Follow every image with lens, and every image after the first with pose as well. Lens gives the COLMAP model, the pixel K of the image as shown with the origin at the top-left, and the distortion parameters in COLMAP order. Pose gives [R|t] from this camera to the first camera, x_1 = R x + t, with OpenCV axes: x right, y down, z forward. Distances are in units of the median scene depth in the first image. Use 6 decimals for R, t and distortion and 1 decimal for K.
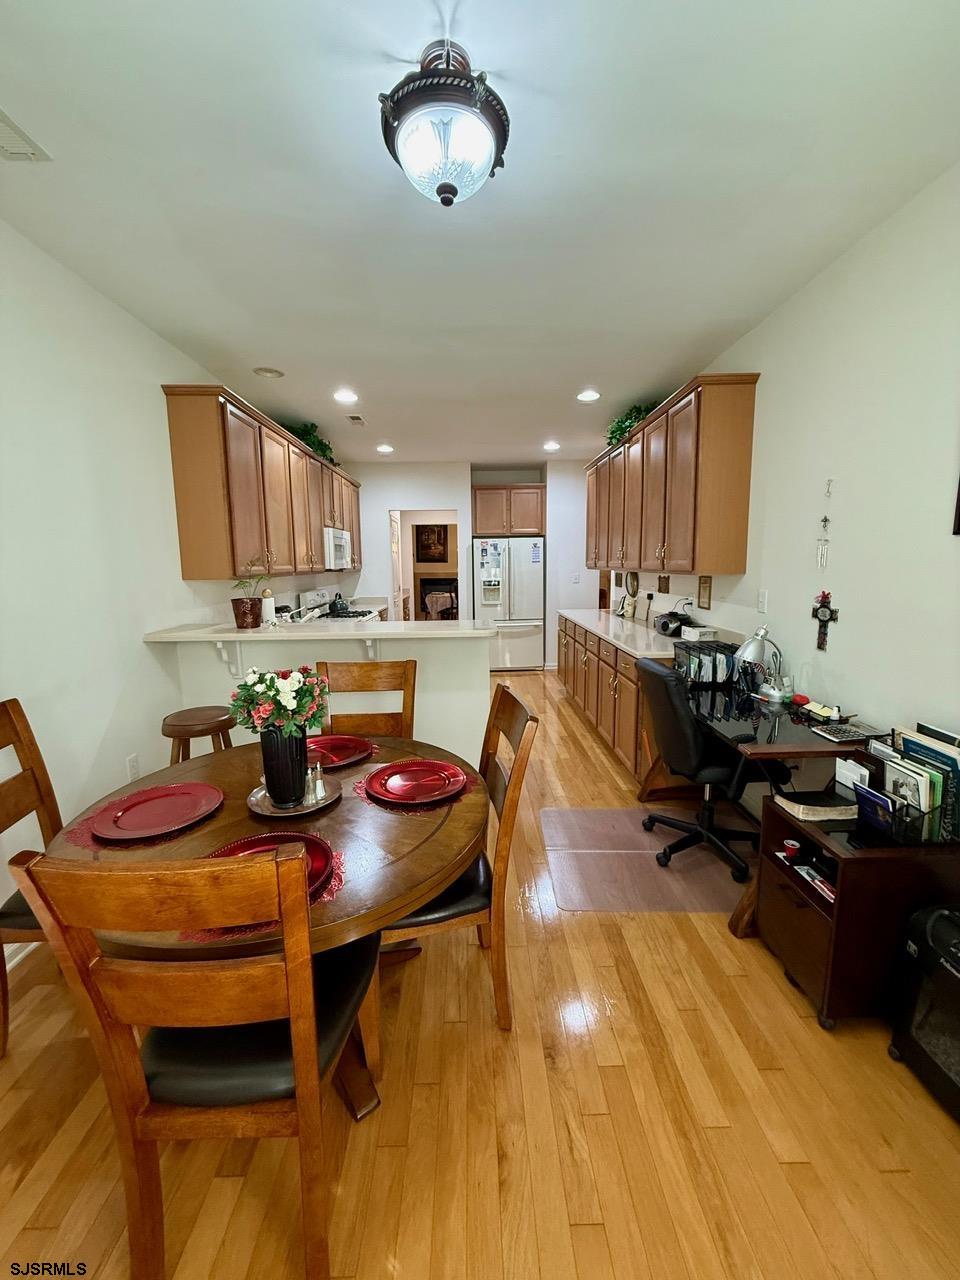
lens RADIAL K [[532.3, 0, 480.0], [0, 532.3, 640.0], [0, 0, 1]] dist [-0.002127, -0.000334]
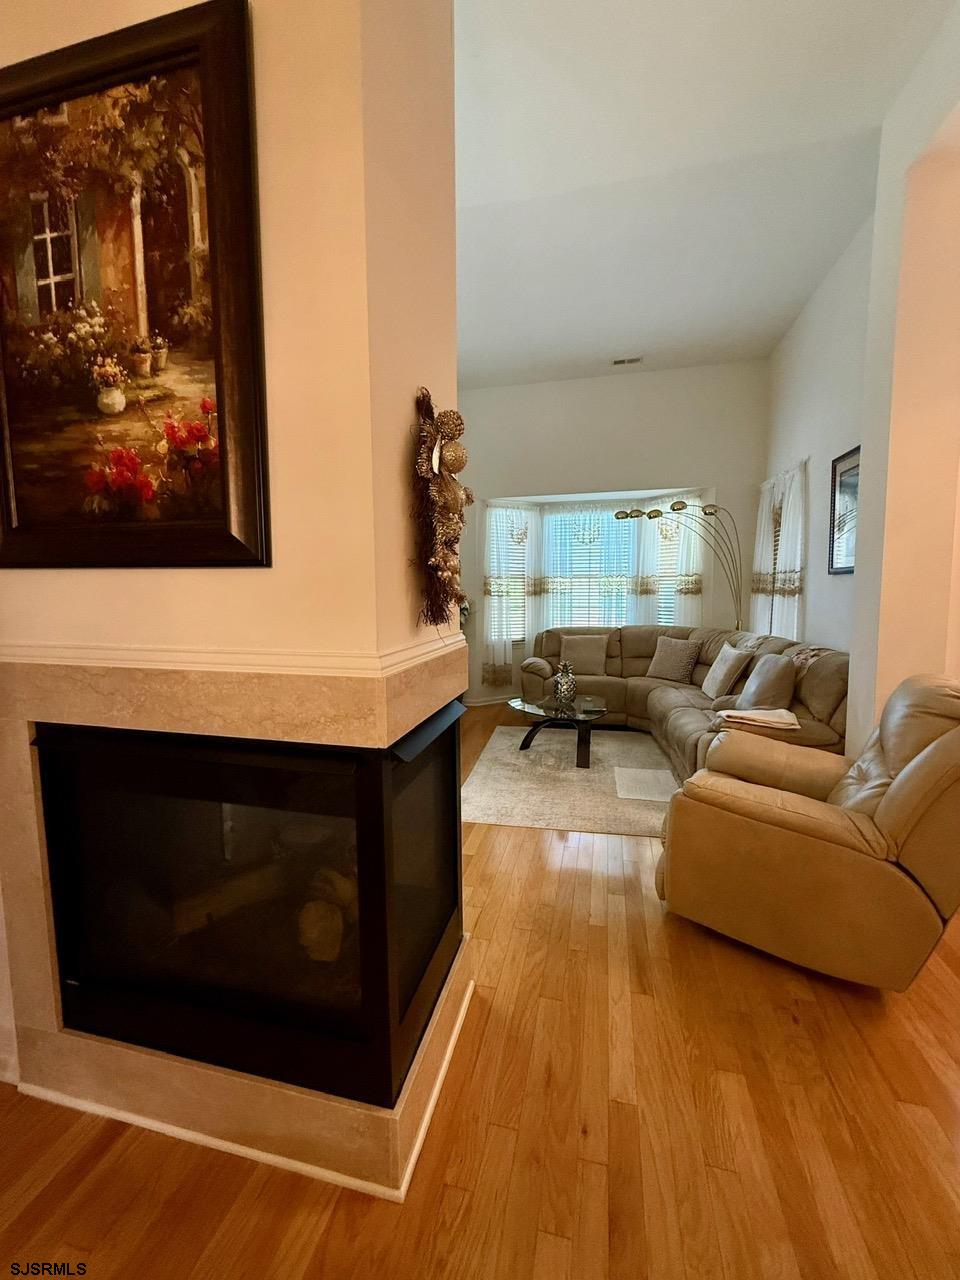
lens RADIAL K [[532.3, 0, 480.0], [0, 532.3, 640.0], [0, 0, 1]] dist [-0.002127, -0.000334]
pose [[0.969133, 0.022746, -0.245485, -0.015040], [-0.034869, 0.998371, -0.045153, -0.256343], [0.244058, 0.052319, 0.968348, 1.821209]]
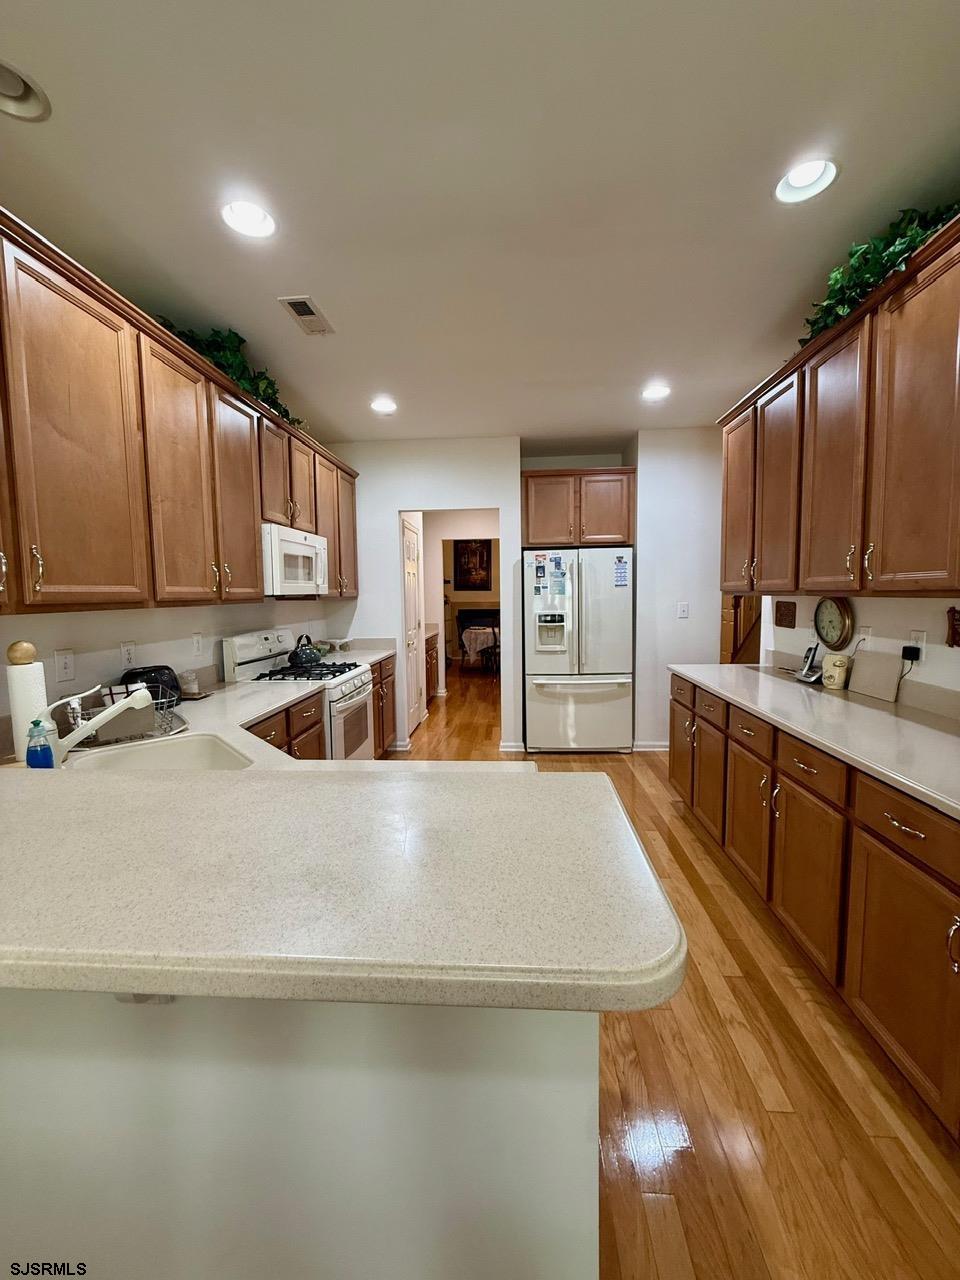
lens RADIAL K [[532.3, 0, 480.0], [0, 532.3, 640.0], [0, 0, 1]] dist [-0.002127, -0.000334]
pose [[0.995971, 0.004696, -0.089552, -0.006936], [-0.009705, 0.998407, -0.055584, -0.043031], [0.089148, 0.056229, 0.994430, 0.348258]]
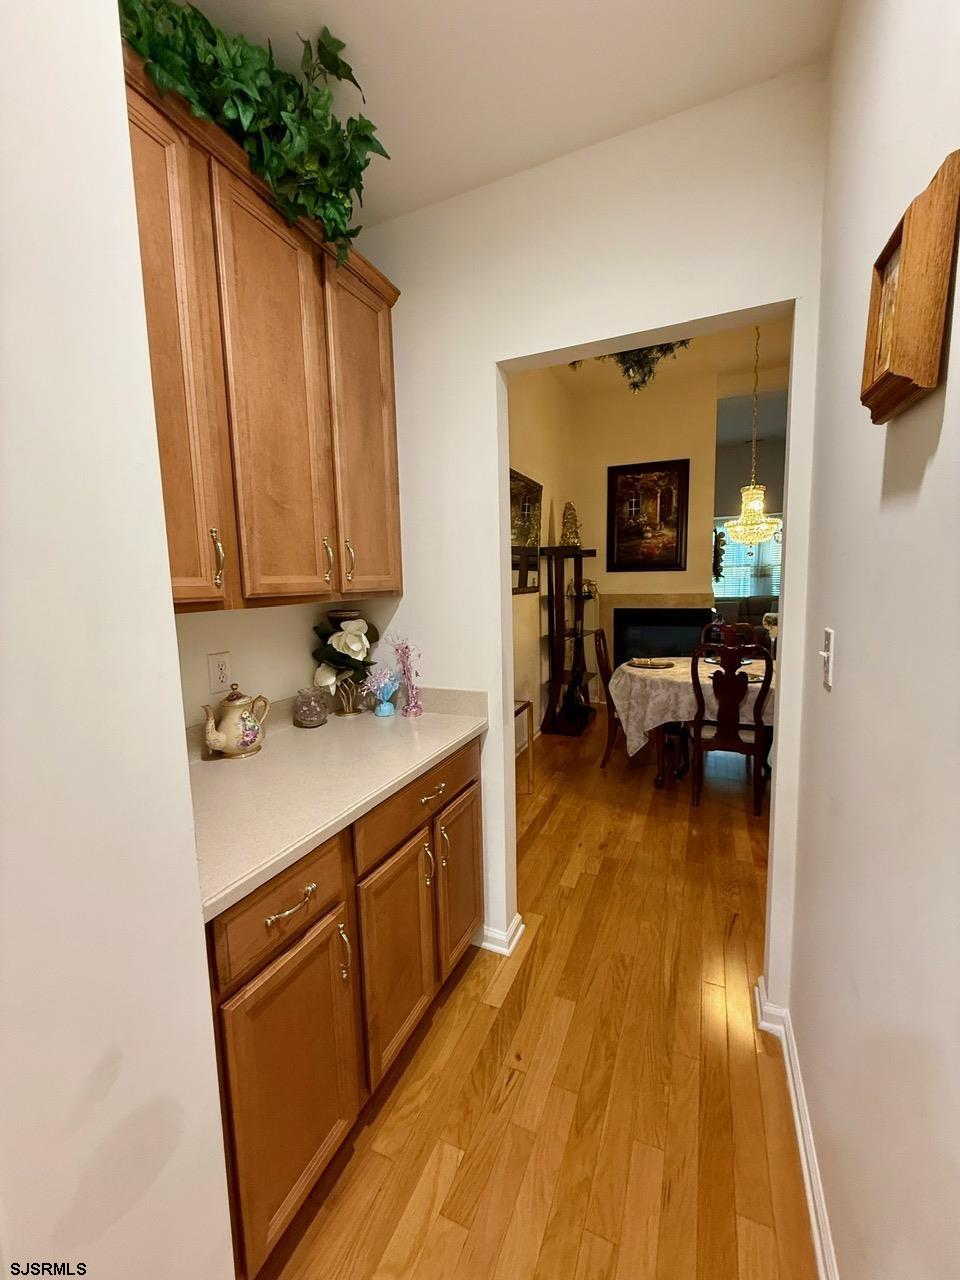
lens RADIAL K [[510.8, 0, 480.0], [0, 510.8, 640.0], [0, 0, 1]] dist [0.000386, -0.000032]
pose [[0.907062, 0.033546, -0.419658, -0.075667], [-0.042834, 0.999001, -0.012726, -0.160322], [0.418812, 0.029518, 0.907593, 1.162582]]
